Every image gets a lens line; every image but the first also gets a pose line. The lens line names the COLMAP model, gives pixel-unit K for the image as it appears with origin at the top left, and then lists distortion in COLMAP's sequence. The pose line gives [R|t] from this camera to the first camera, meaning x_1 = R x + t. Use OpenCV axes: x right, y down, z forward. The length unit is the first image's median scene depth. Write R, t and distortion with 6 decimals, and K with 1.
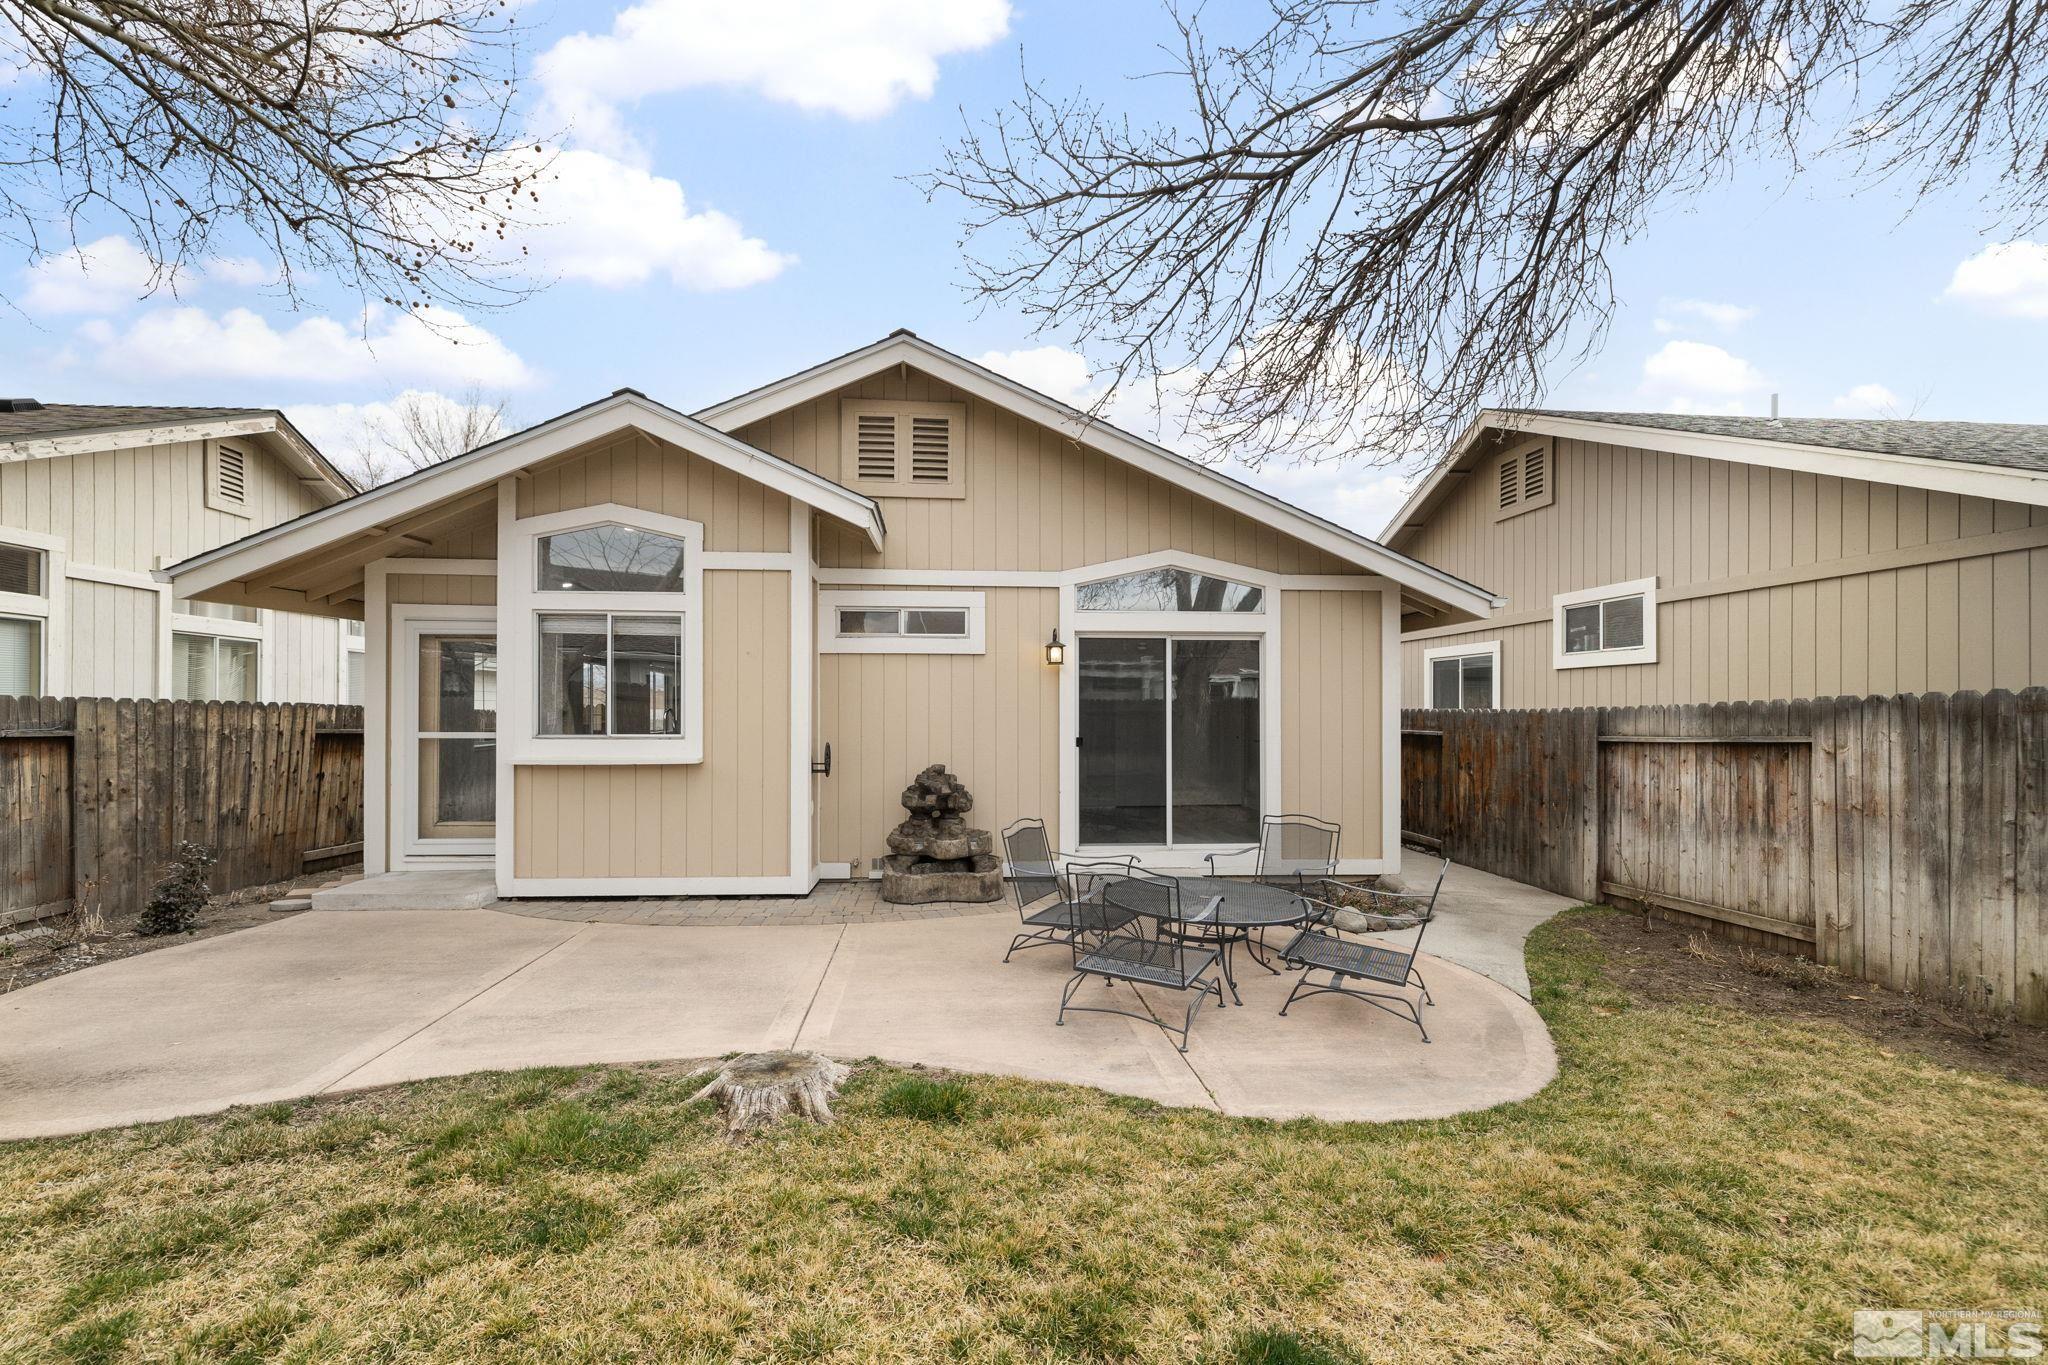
lens RADIAL K [[864.3, 0, 993.3], [0, 864.3, 710.8], [0, 0, 1]] dist [0.000233, 0.000029]
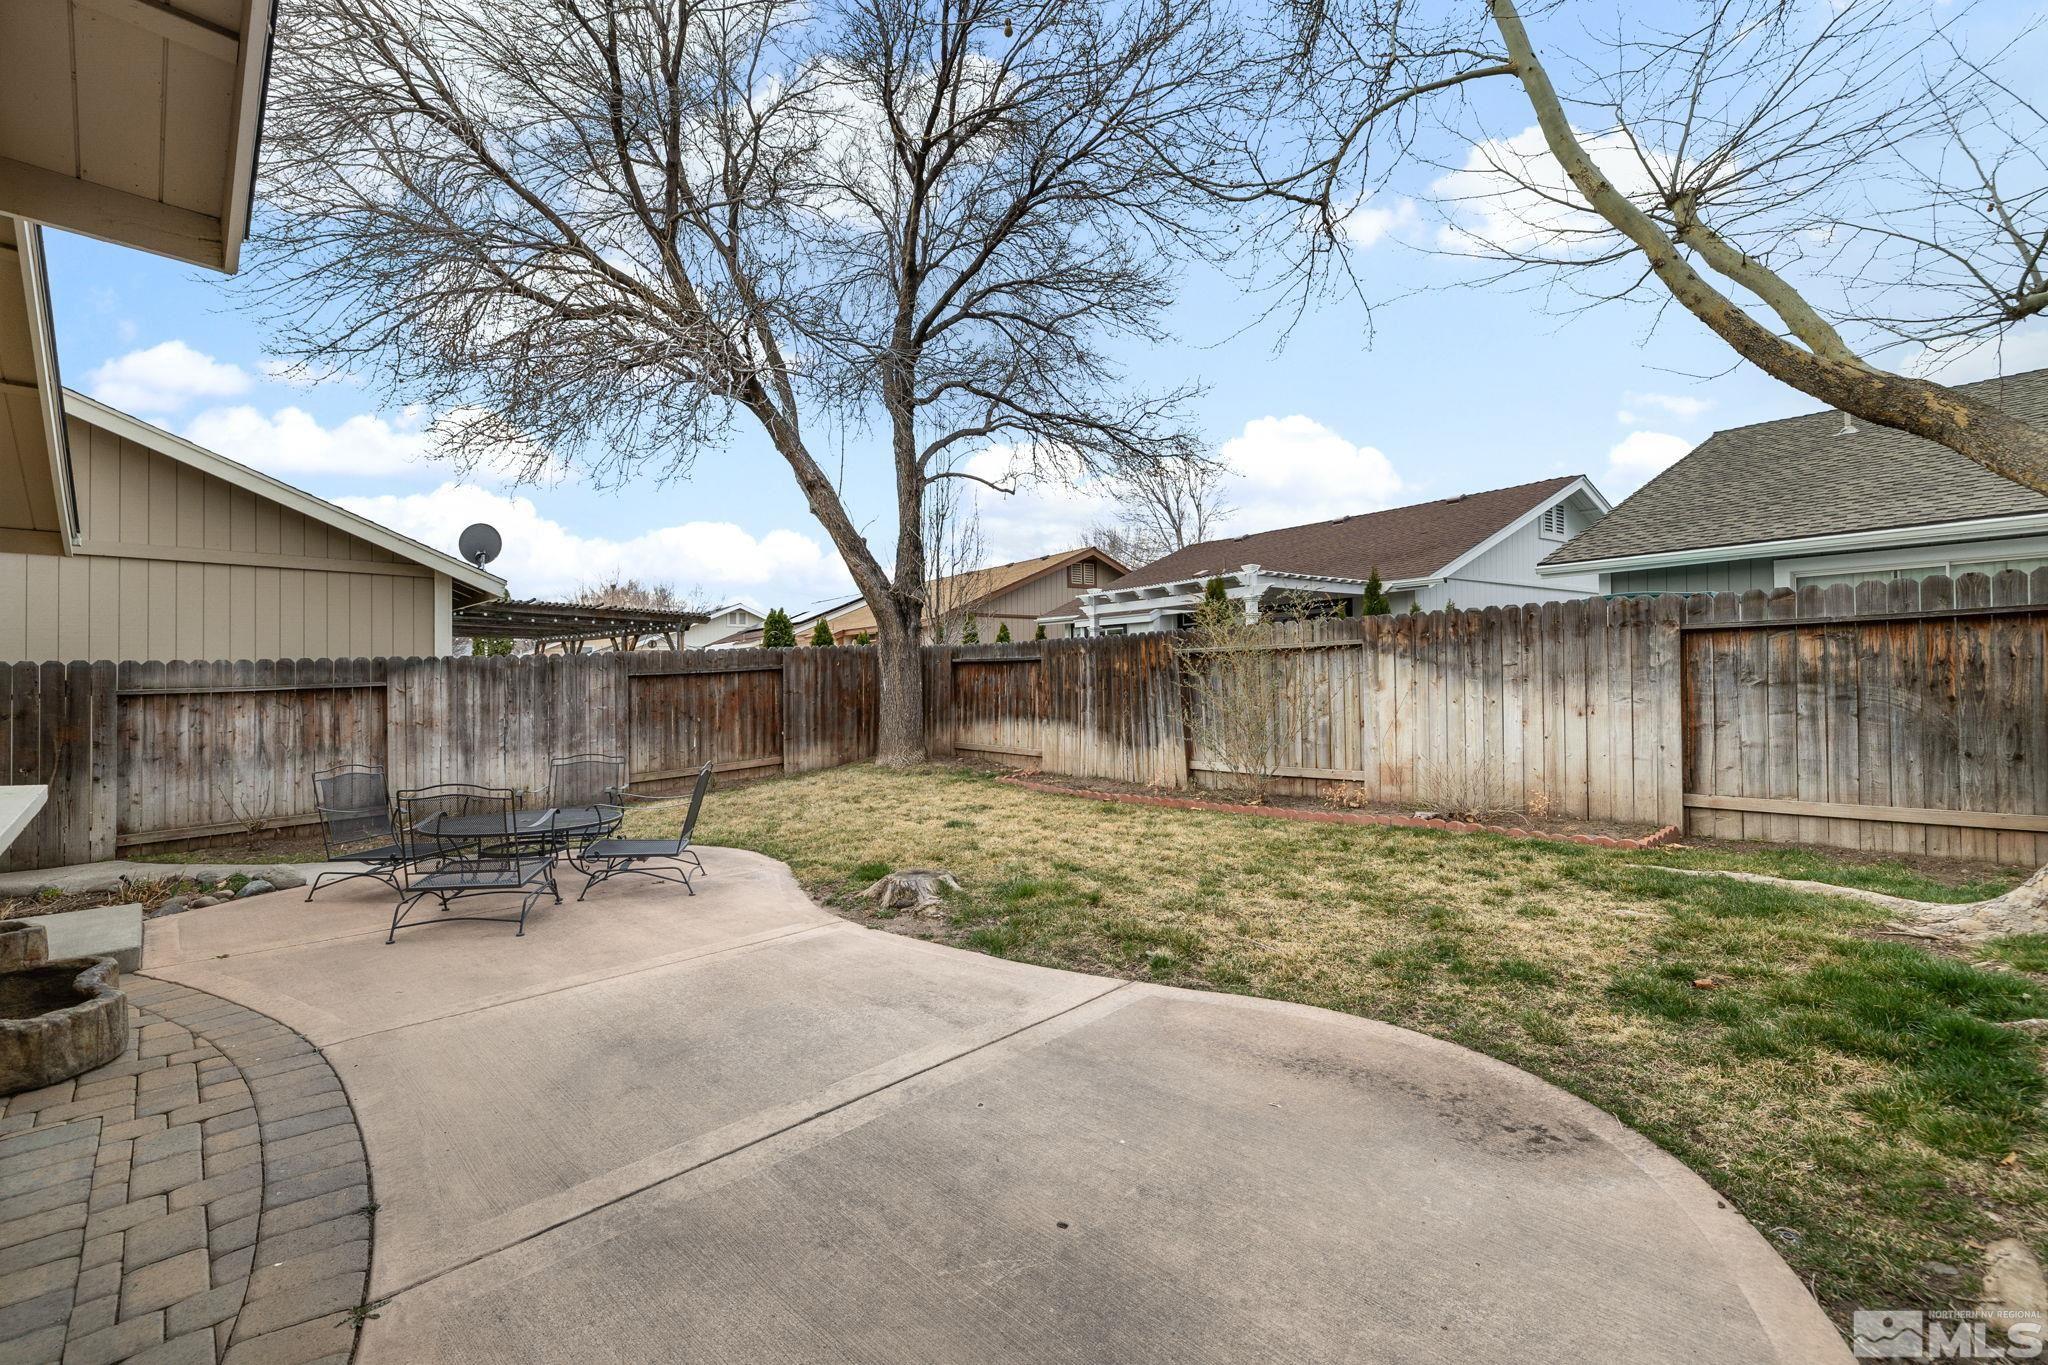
lens RADIAL K [[859.2, 0, 1003.7], [0, 859.2, 669.0], [0, 0, 1]] dist [0.001655, 0.000321]
pose [[-0.653474, 0.009740, 0.756886, -0.767876], [0.005315, 0.999952, -0.008279, 0.019965], [-0.756930, -0.001388, -0.653495, 0.936847]]
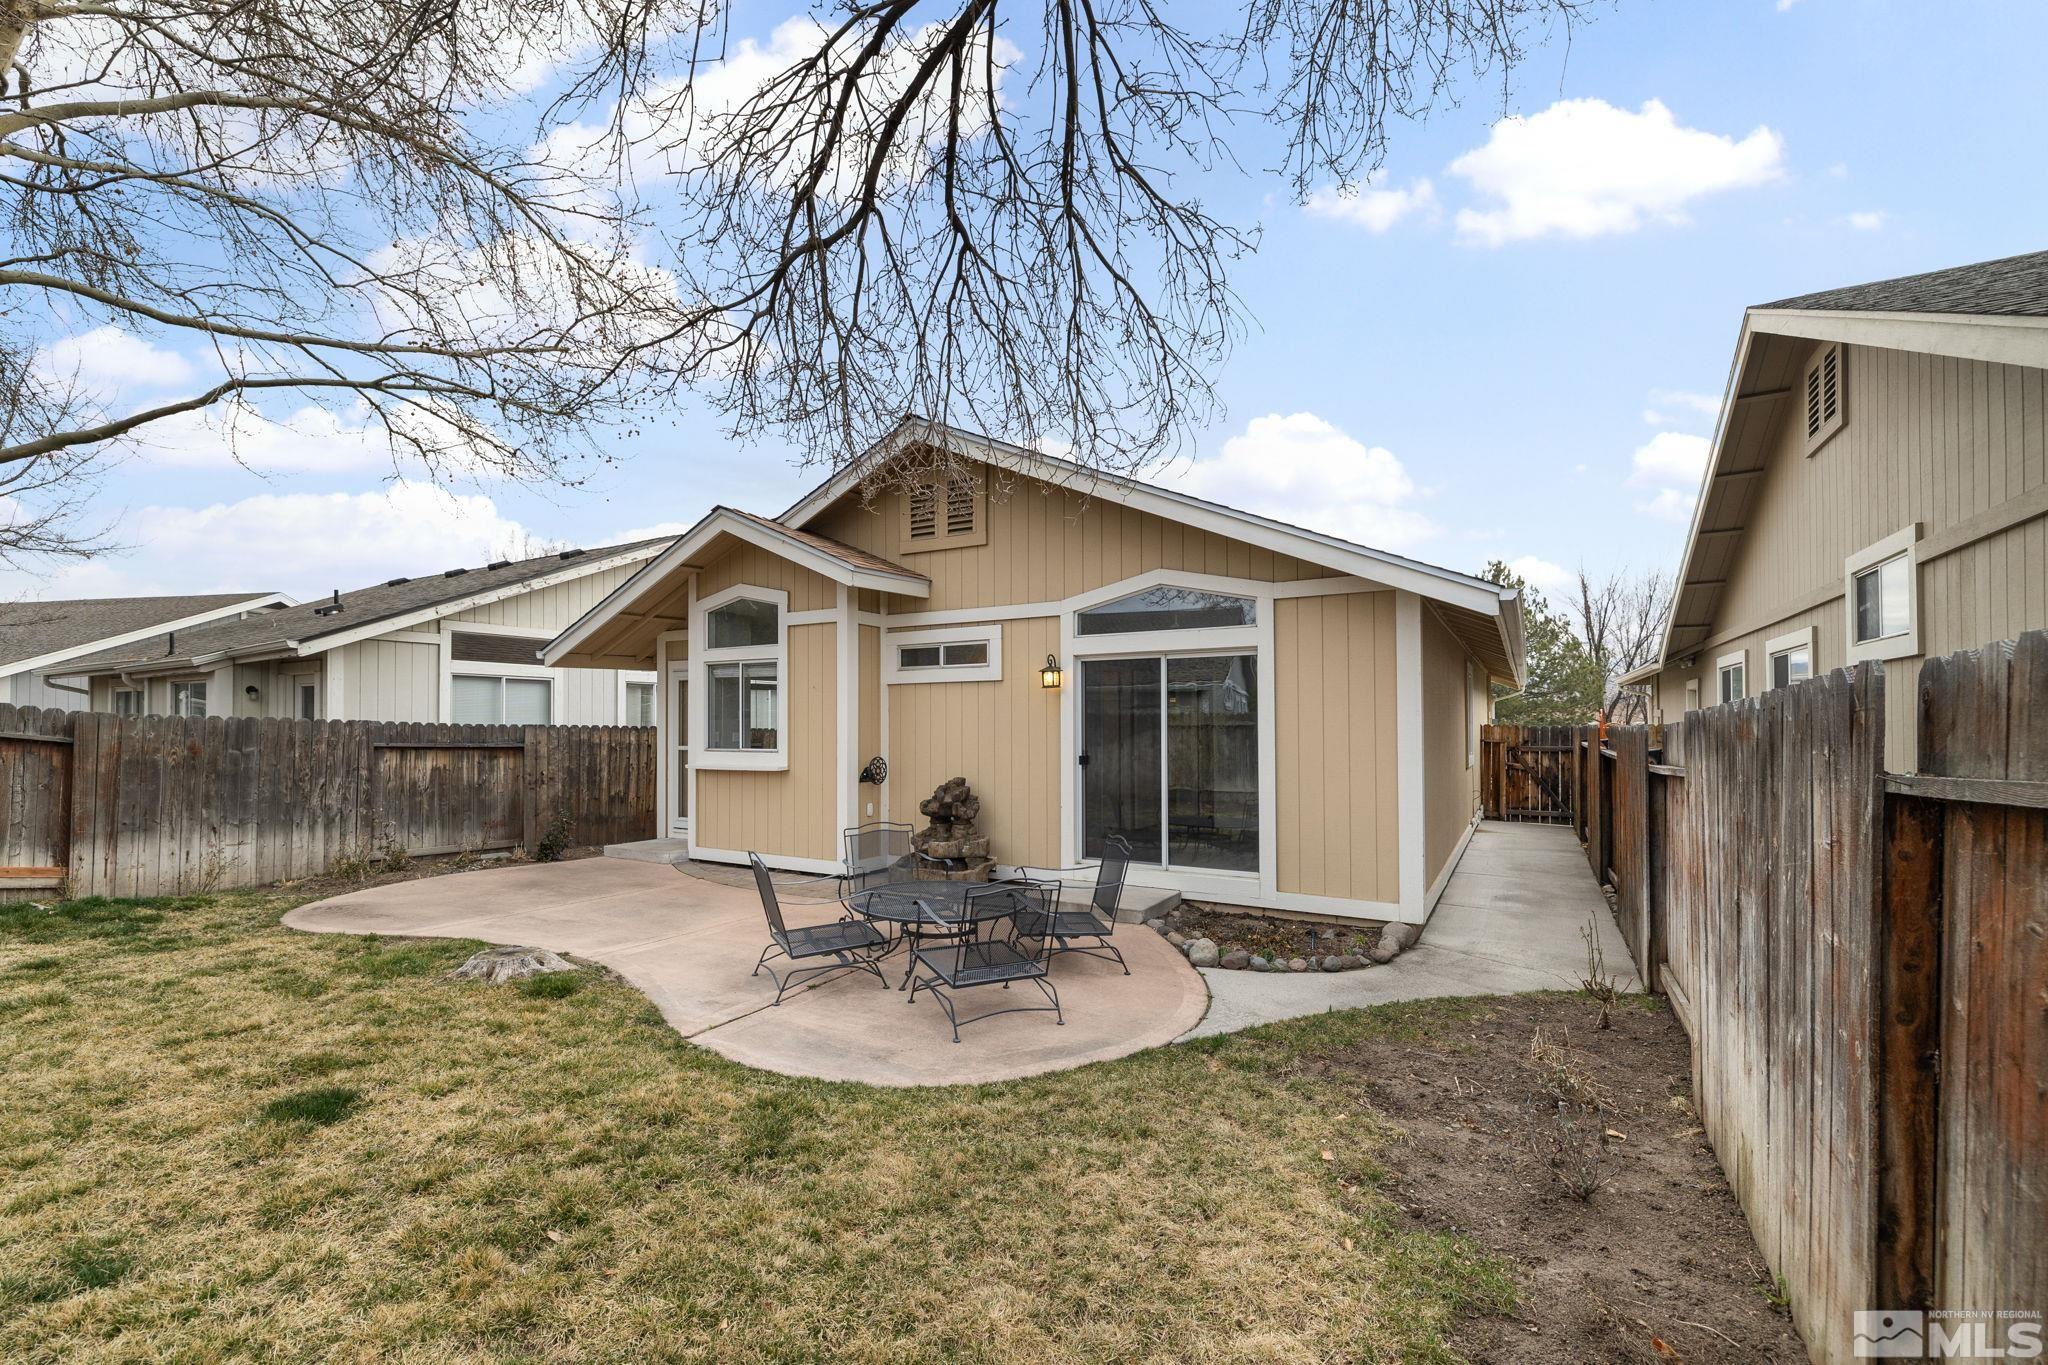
lens RADIAL K [[859.2, 0, 1015.5], [0, 859.2, 730.8], [0, 0, 1]] dist [0.001655, 0.000321]
pose [[0.828235, -0.002409, -0.560375, 0.712807], [0.004280, 0.999989, 0.002026, -0.002539], [0.560364, -0.004077, 0.828236, 0.096480]]
